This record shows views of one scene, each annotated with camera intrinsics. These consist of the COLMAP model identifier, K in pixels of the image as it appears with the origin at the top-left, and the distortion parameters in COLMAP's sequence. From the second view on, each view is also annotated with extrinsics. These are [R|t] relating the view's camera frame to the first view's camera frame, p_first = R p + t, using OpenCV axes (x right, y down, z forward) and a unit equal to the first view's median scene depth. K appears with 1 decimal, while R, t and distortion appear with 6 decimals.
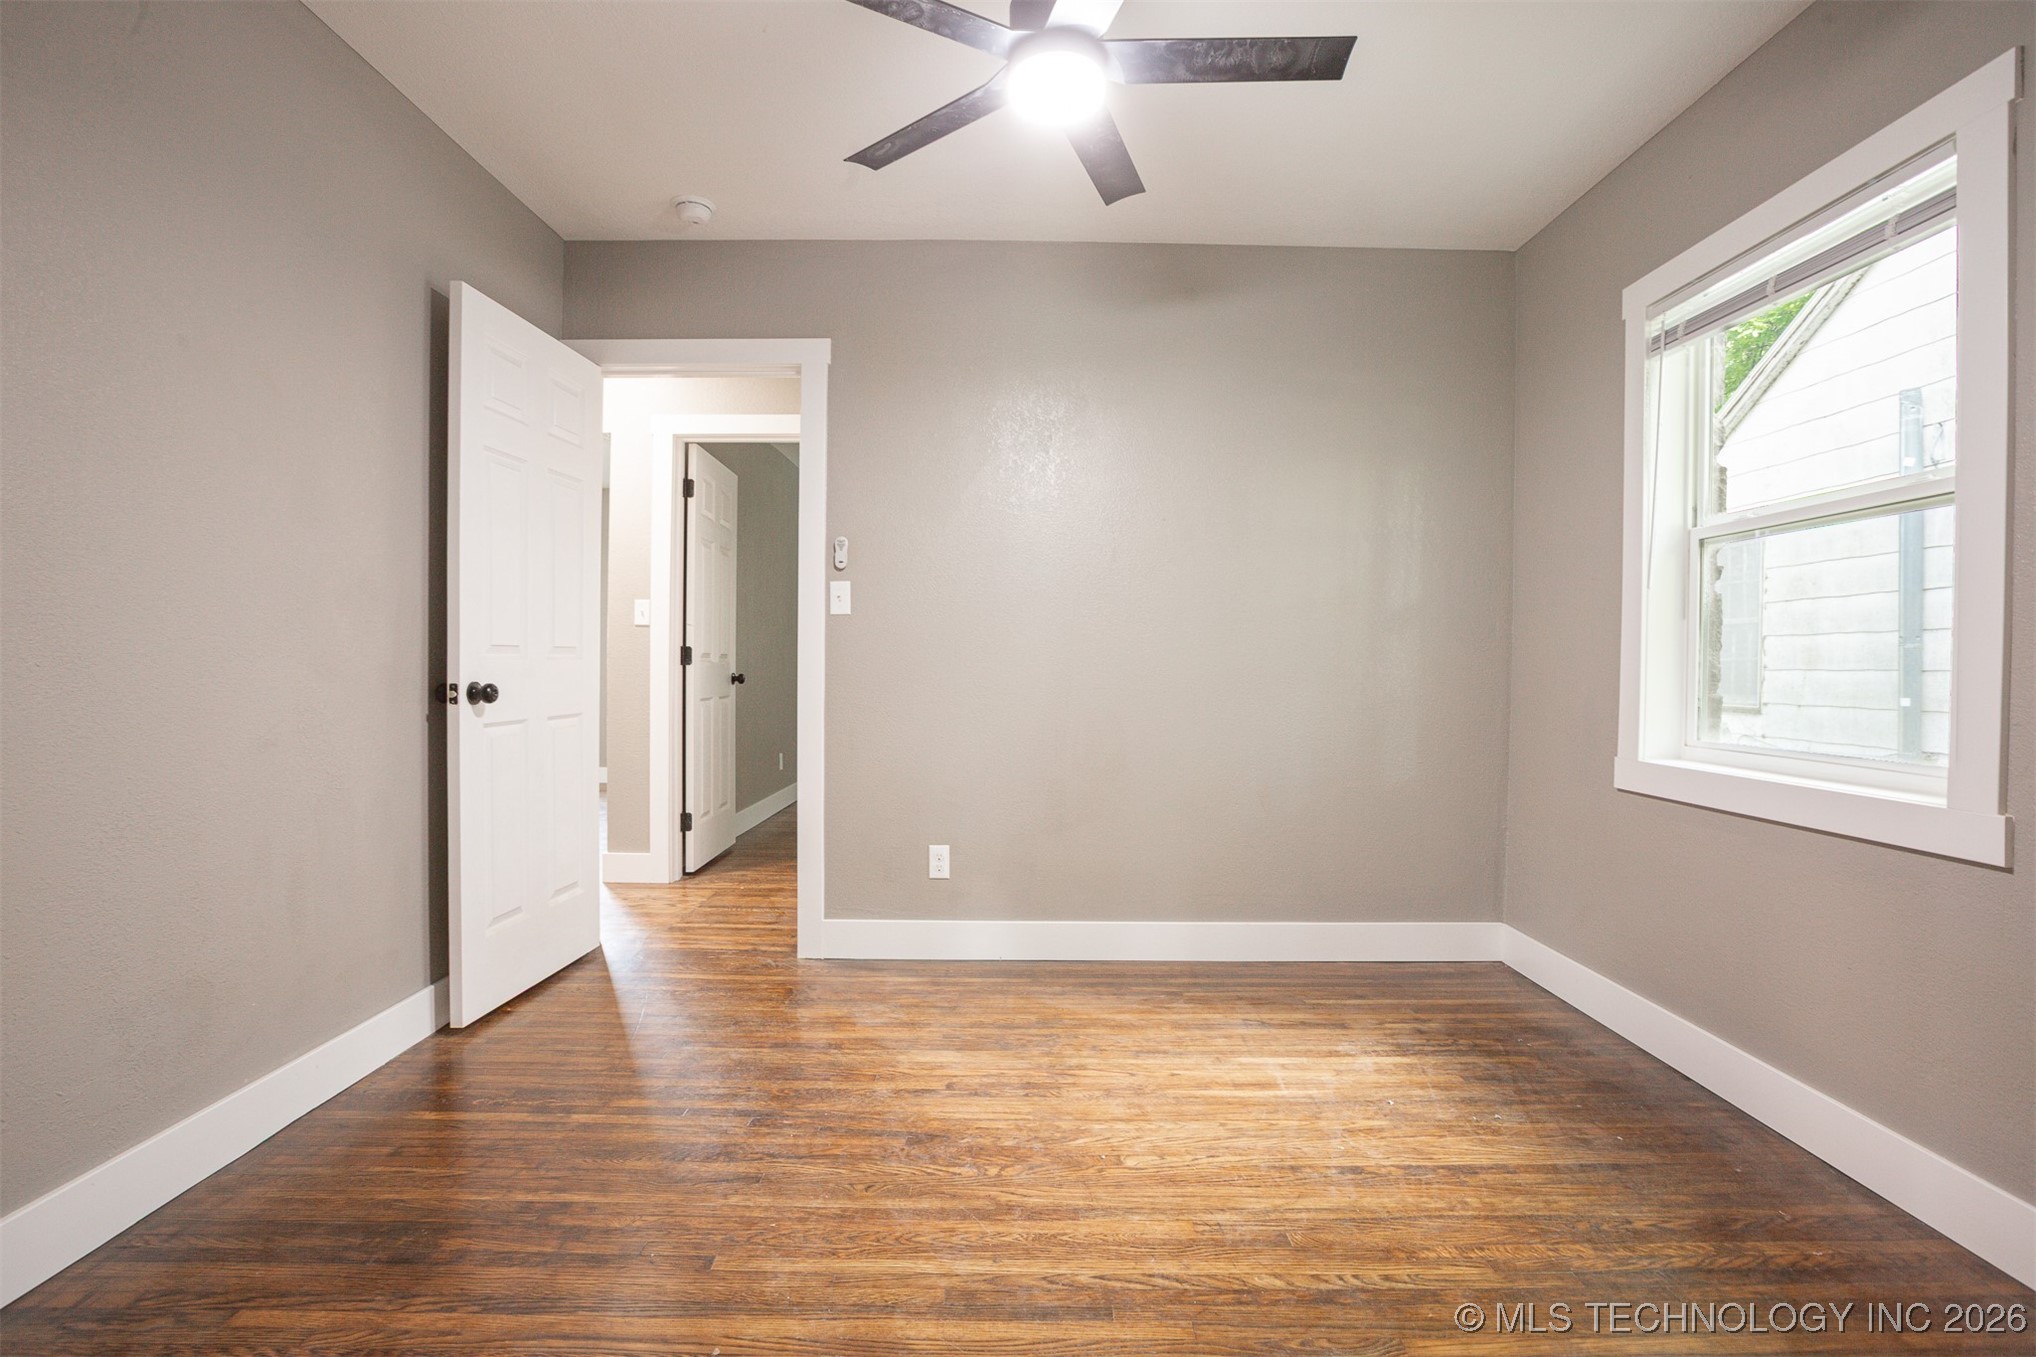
lens RADIAL K [[918.5, 0, 1023.8], [0, 918.5, 675.0], [0, 0, 1]] dist [0.000343, -0.000362]
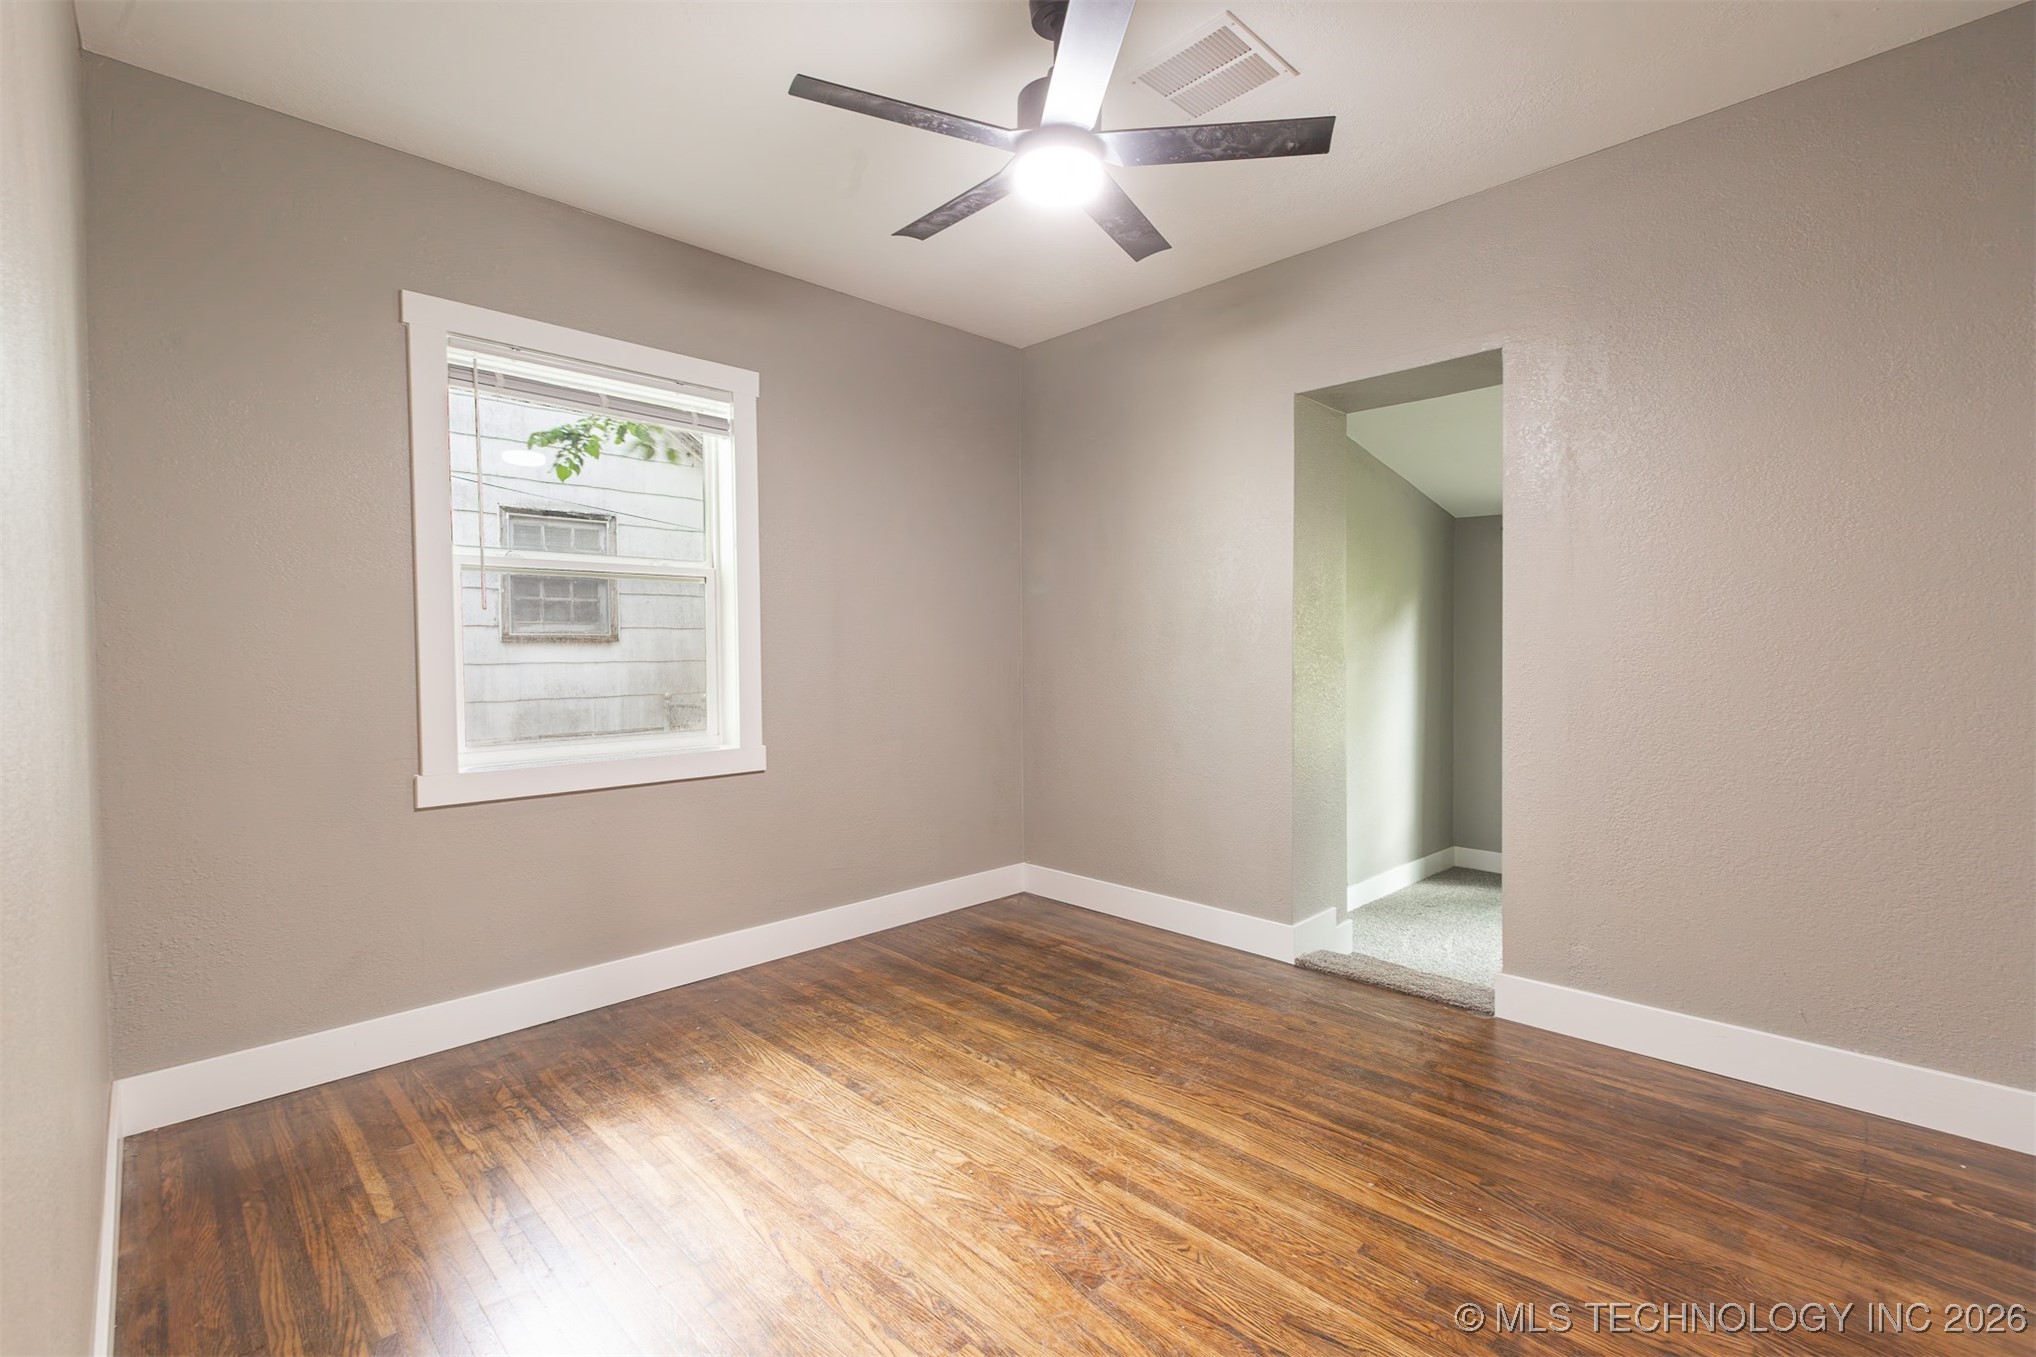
lens RADIAL K [[918.5, 0, 1023.8], [0, 918.5, 675.0], [0, 0, 1]] dist [0.000343, -0.000362]
pose [[-0.701963, -0.016111, 0.712031, -0.732052], [0.012531, 0.999310, 0.034965, -0.066252], [-0.712103, 0.033467, -0.701277, 1.803668]]
